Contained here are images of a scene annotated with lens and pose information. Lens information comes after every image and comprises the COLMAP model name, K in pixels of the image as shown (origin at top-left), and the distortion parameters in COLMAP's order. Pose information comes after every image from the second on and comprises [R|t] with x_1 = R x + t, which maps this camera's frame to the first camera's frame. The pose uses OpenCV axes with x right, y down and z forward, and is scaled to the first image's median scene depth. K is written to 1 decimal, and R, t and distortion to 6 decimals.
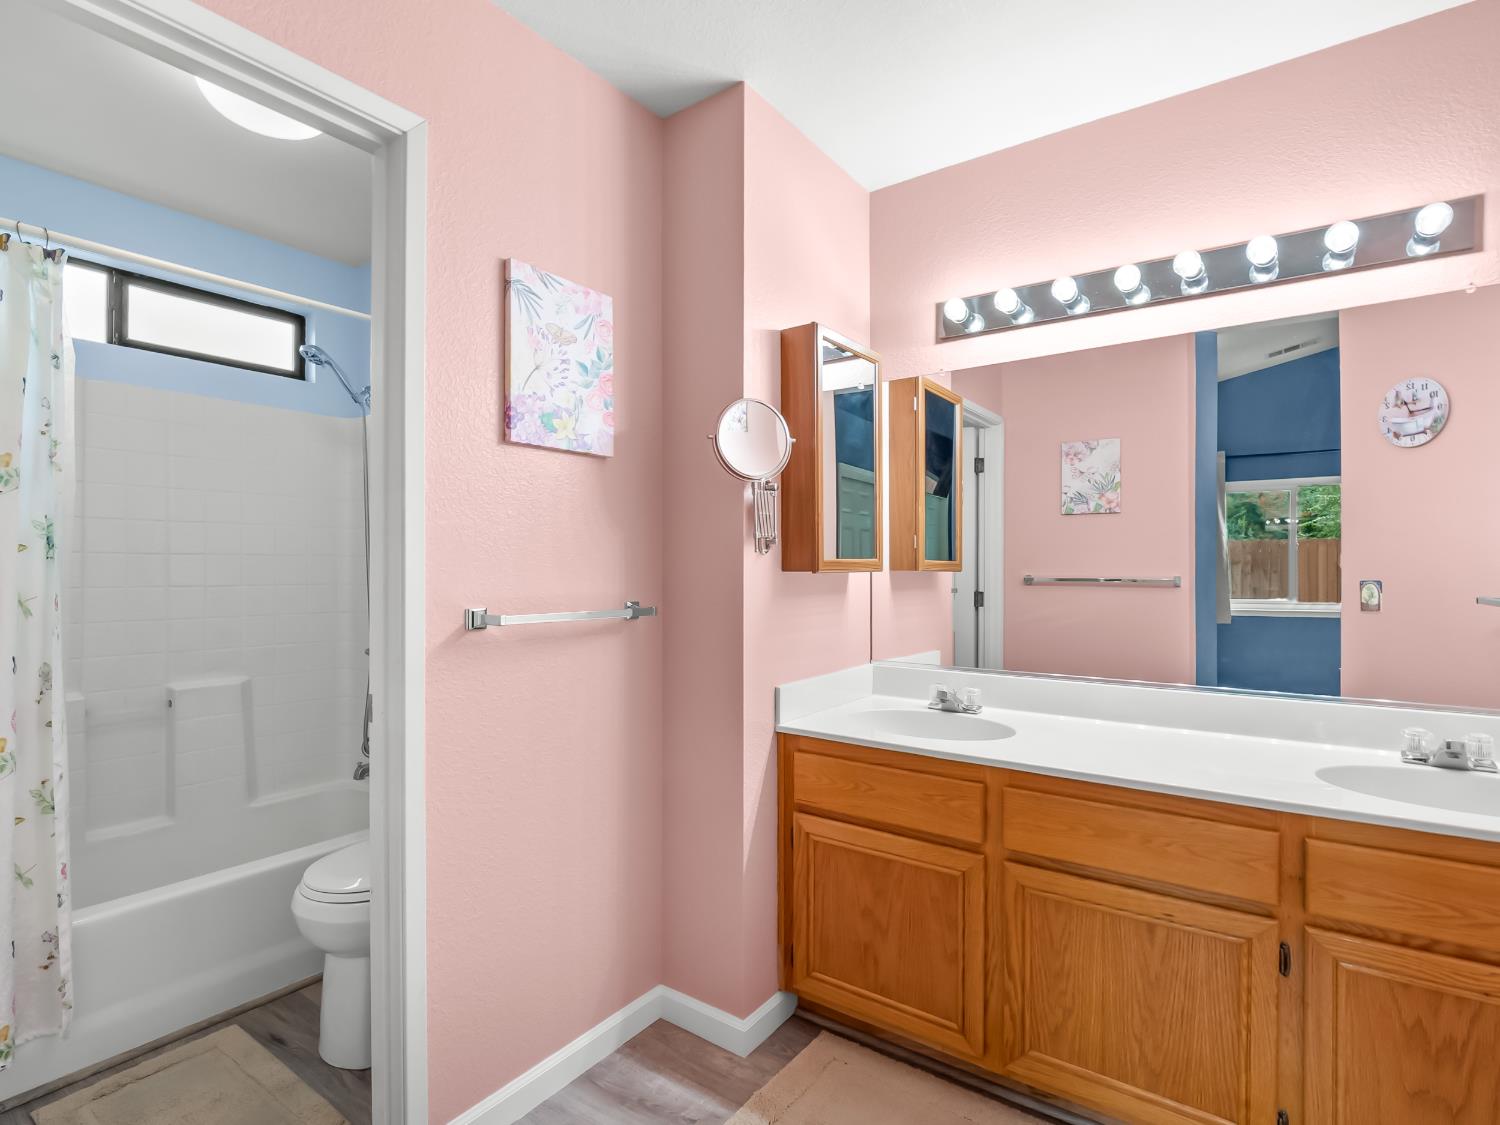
lens RADIAL K [[743.0, 0, 746.1], [0, 743.0, 559.6], [0, 0, 1]] dist [-0.014762, -0.001205]
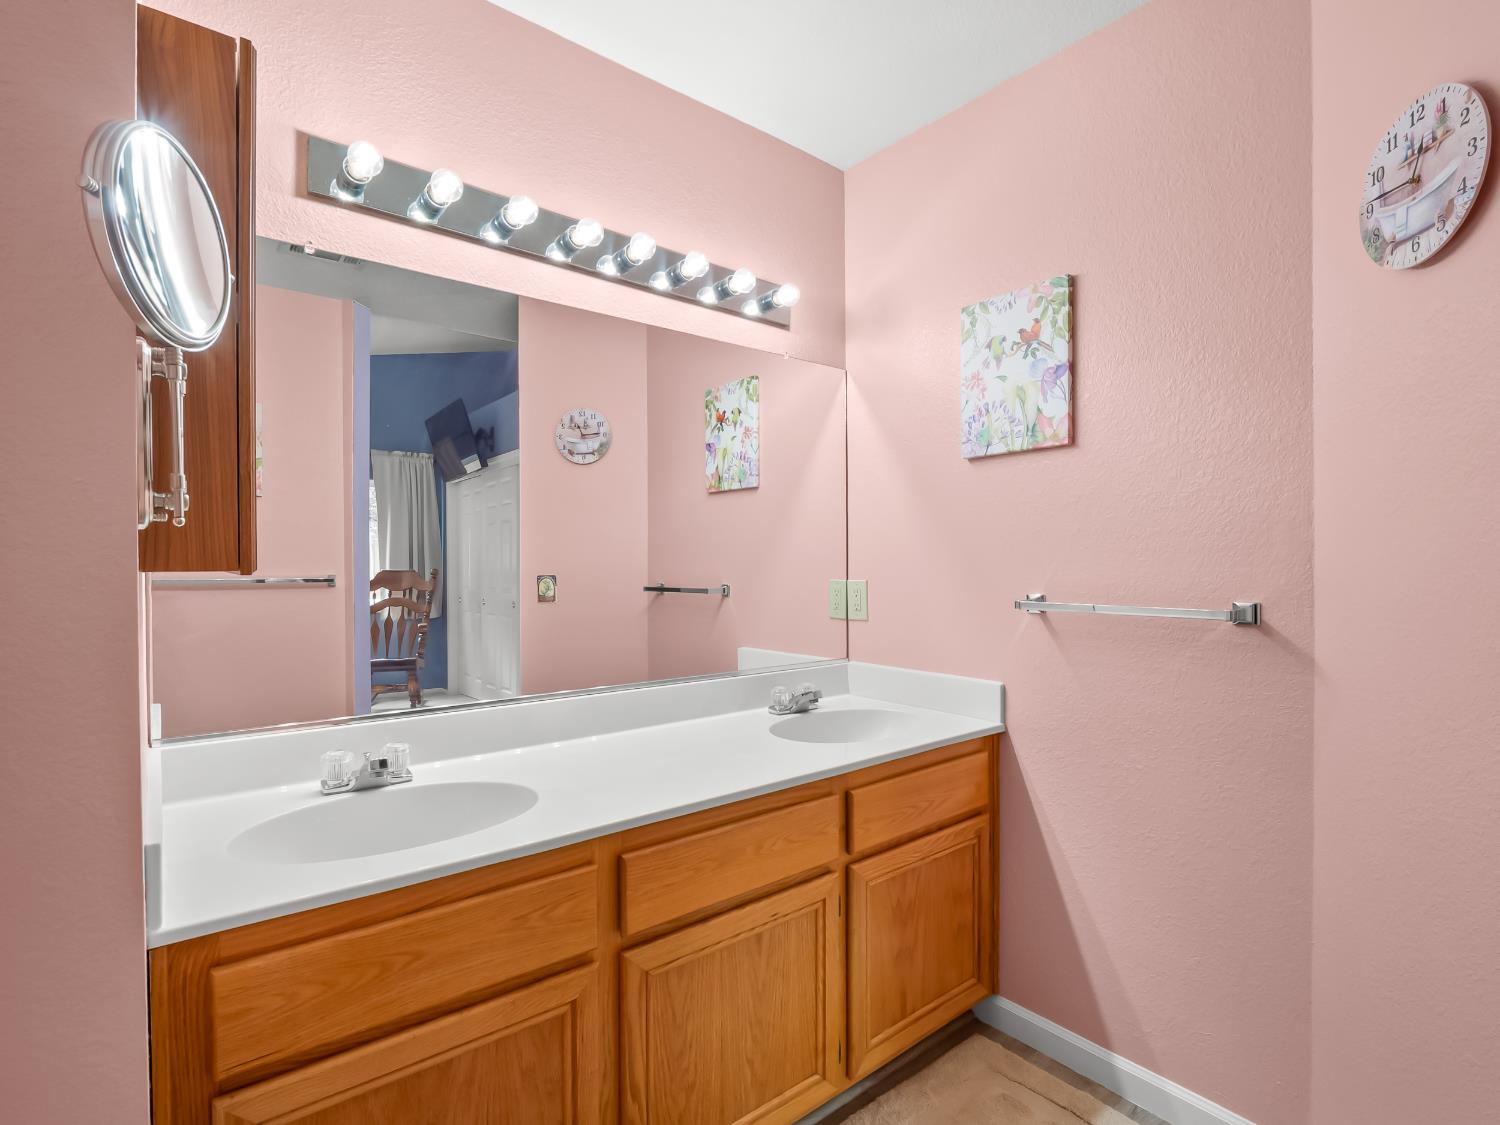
lens RADIAL K [[743.0, 0, 747.3], [0, 743.0, 568.8], [0, 0, 1]] dist [-0.014762, -0.001205]
pose [[0.252597, -0.007261, 0.967544, -0.302313], [-0.004001, 0.999955, 0.008548, 0.010911], [-0.967563, -0.006030, 0.252557, 0.618066]]
